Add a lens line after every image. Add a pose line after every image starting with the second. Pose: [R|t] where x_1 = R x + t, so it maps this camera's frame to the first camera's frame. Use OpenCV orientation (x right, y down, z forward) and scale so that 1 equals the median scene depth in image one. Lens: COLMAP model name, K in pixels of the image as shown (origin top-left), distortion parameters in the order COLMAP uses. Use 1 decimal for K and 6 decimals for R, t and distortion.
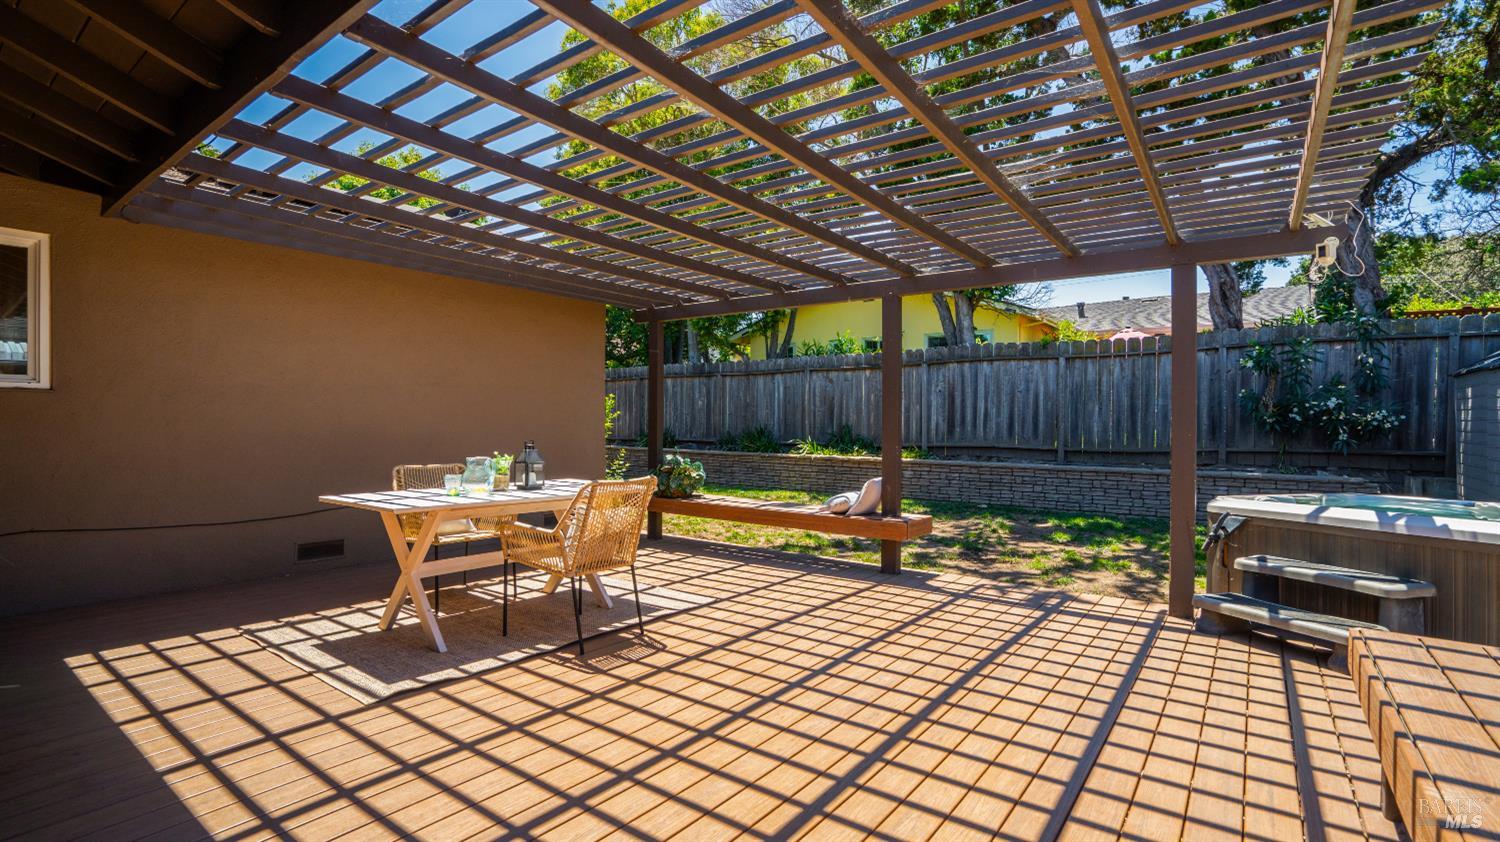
lens RADIAL K [[691.3, 0, 749.5], [0, 691.3, 415.1], [0, 0, 1]] dist [-0.030012, 0.011812]
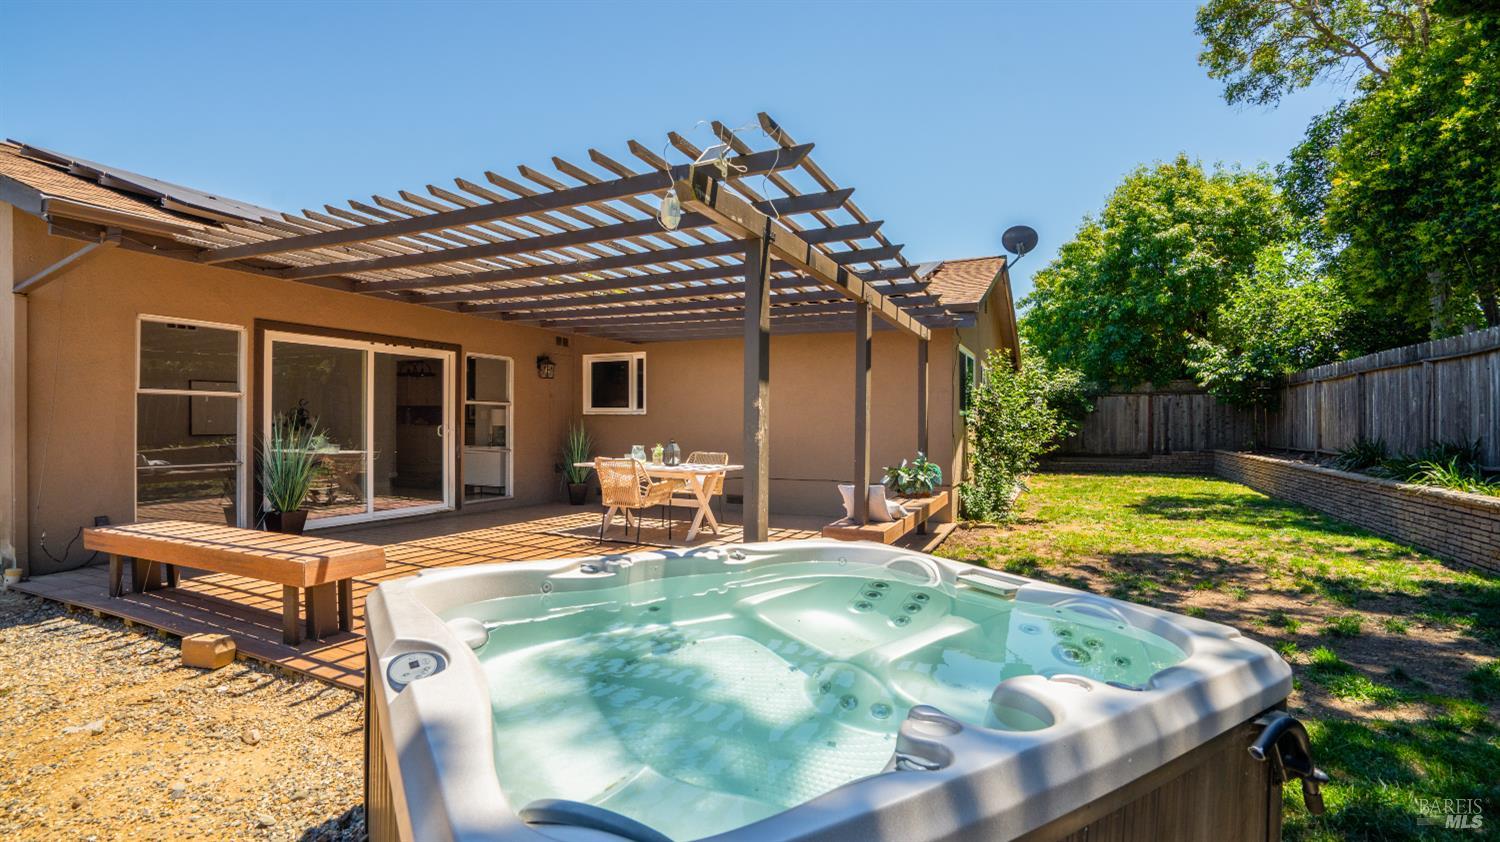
lens RADIAL K [[691.3, 0, 743.0], [0, 691.3, 417.7], [0, 0, 1]] dist [-0.030012, 0.011812]
pose [[0.217286, -0.013232, -0.976018, 0.684948], [0.001557, 0.999912, -0.013209, 0.003989], [0.976107, 0.001350, 0.217288, 0.369107]]
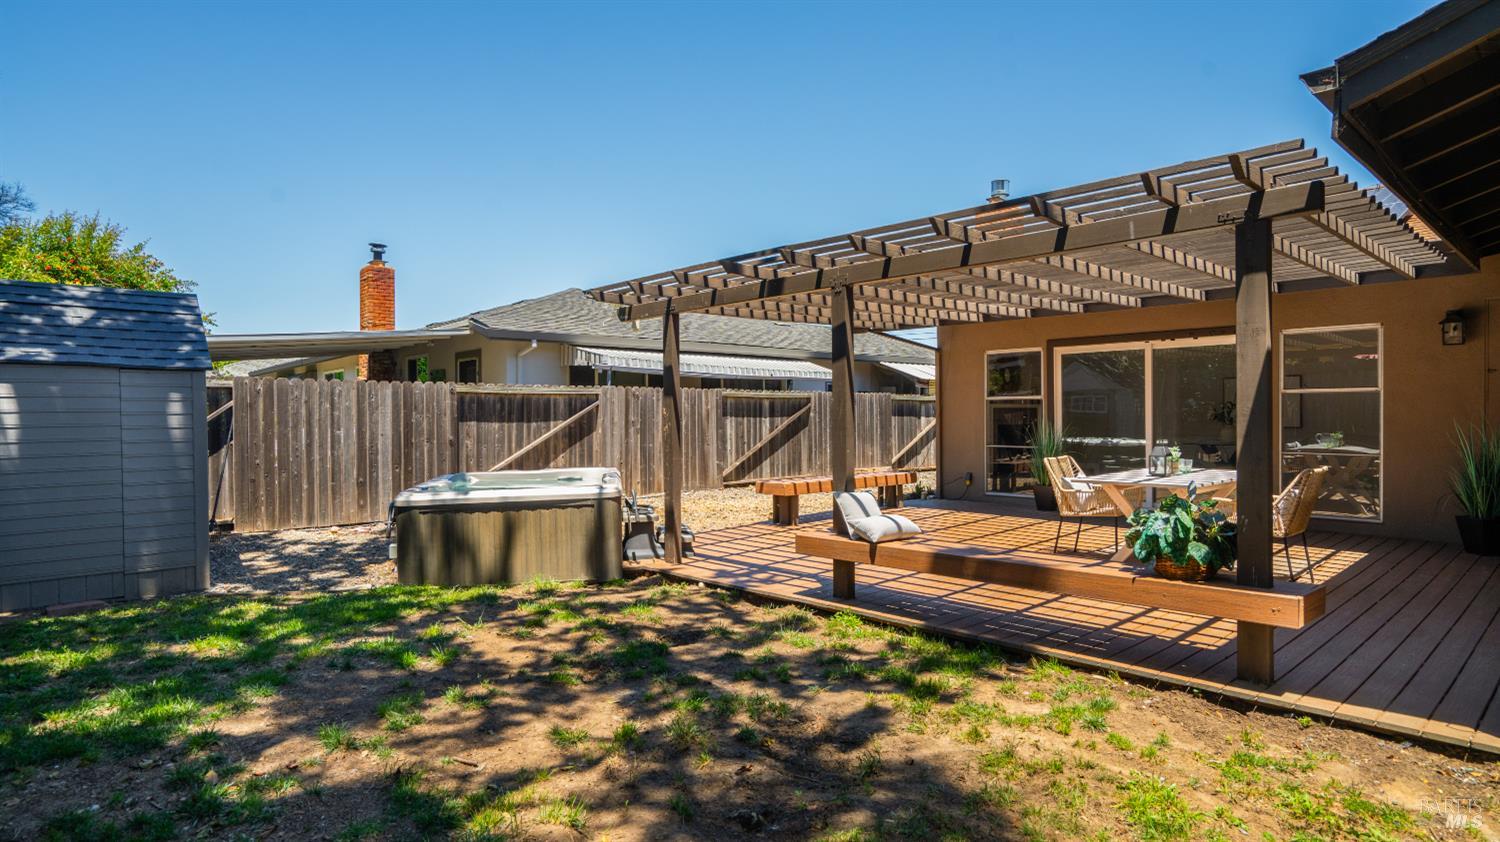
lens RADIAL K [[832.2, 0, 750.8], [0, 832.2, 421.2], [0, 0, 1]] dist [0.019956, 0.000803]
pose [[-0.978058, -0.001419, 0.208330, 0.048850], [0.000190, 0.999970, 0.007703, -0.005093], [-0.208335, 0.007573, -0.978028, 1.252551]]
